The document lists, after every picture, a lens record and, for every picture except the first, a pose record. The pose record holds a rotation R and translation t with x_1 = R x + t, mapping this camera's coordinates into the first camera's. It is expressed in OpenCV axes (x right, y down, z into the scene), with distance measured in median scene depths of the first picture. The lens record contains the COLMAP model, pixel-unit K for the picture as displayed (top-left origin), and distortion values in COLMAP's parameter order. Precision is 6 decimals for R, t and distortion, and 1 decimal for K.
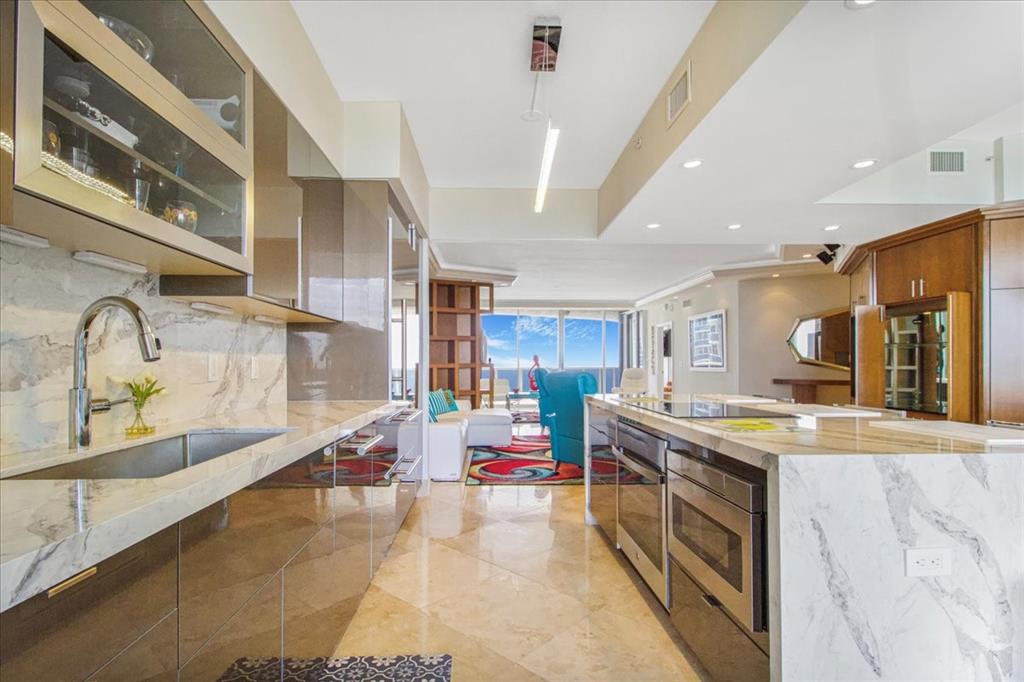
lens RADIAL K [[504.3, 0, 506.8], [0, 504.3, 358.1], [0, 0, 1]] dist [0.001050, 0.000226]
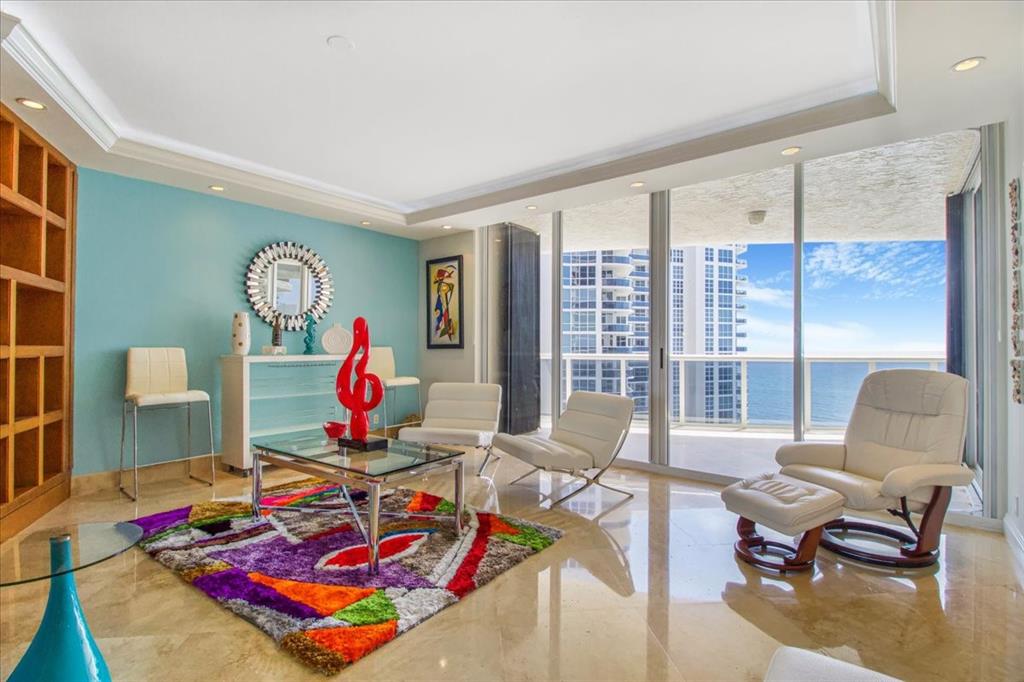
lens RADIAL K [[483.7, 0, 516.3], [0, 483.7, 343.1], [0, 0, 1]] dist [0.001511, -0.000247]
pose [[0.762291, 0.002143, -0.647230, 0.949790], [0.000793, 0.999991, 0.004245, 0.021228], [0.647233, -0.003749, 0.762283, 2.541730]]
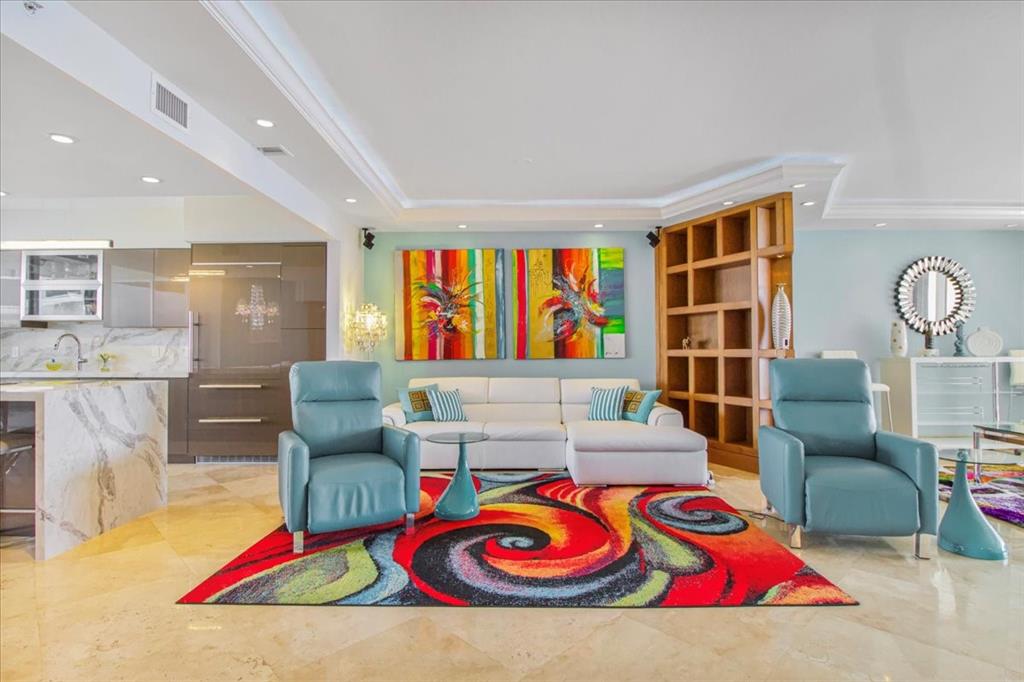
lens RADIAL K [[503.0, 0, 512.0], [0, 503.0, 341.0], [0, 0, 1]] dist [0.000173, -0.011341]
pose [[-0.044112, -0.014236, -0.998925, 1.231611], [0.012543, 0.999812, -0.014803, 0.015835], [0.998948, -0.013182, -0.043926, 1.868696]]
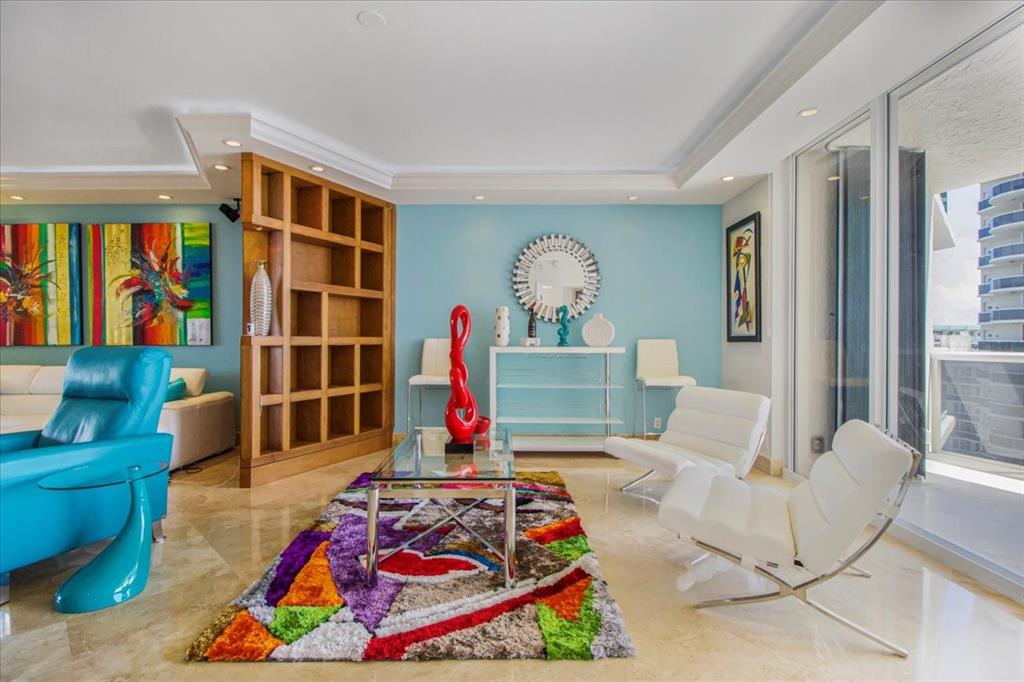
lens RADIAL K [[488.2, 0, 512.0], [0, 488.2, 341.0], [0, 0, 1]] dist [0.009702, -0.014010]
pose [[-0.042771, 0.010603, -0.999029, 0.970953], [0.005516, 0.999931, 0.010376, 0.029183], [0.999070, -0.005067, -0.042827, 3.142366]]
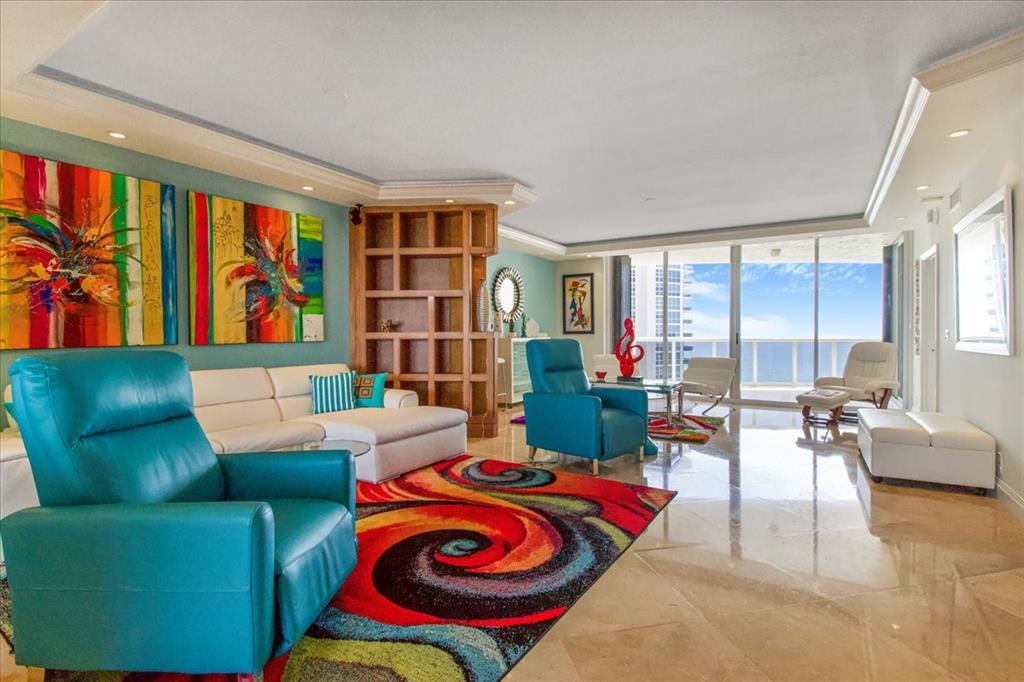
lens RADIAL K [[494.2, 0, 512.0], [0, 494.2, 341.0], [0, 0, 1]] dist [-0.001302, -0.000793]
pose [[0.824854, 0.012464, -0.565209, 0.852033], [0.003248, 0.999636, 0.026783, 0.013042], [0.565337, -0.023928, 0.824513, 1.260227]]
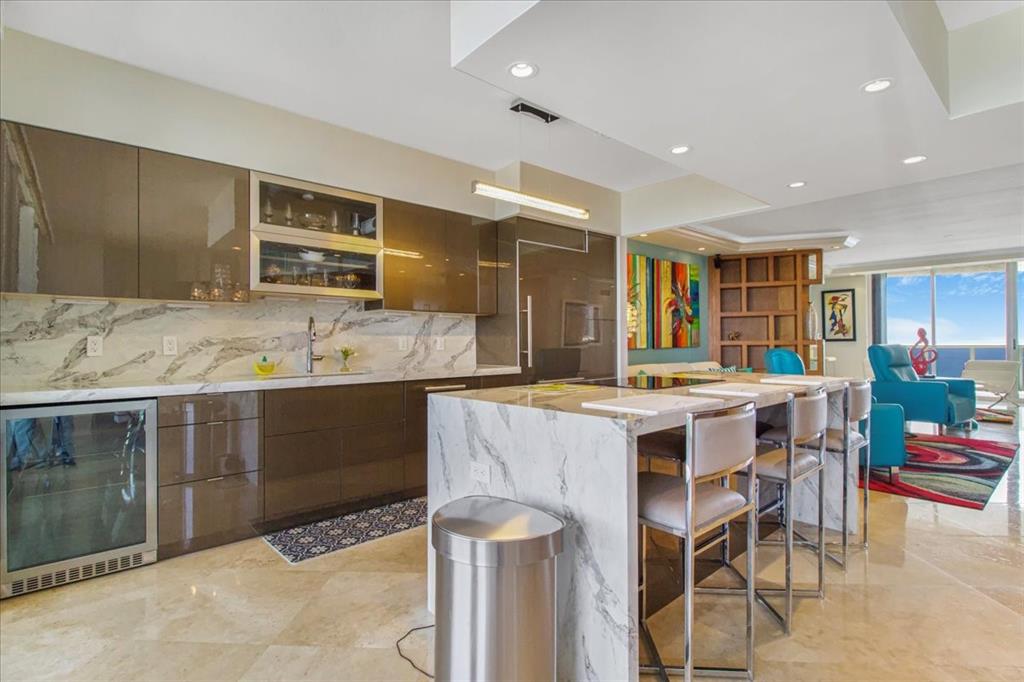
lens RADIAL K [[501.0, 0, 512.0], [0, 501.0, 341.0], [0, 0, 1]] dist [0.005182, 0.000128]
pose [[0.638178, -0.005170, -0.769872, 0.754061], [0.013633, 0.999897, 0.004586, 0.003128], [0.769768, -0.013422, 0.638182, 0.046264]]
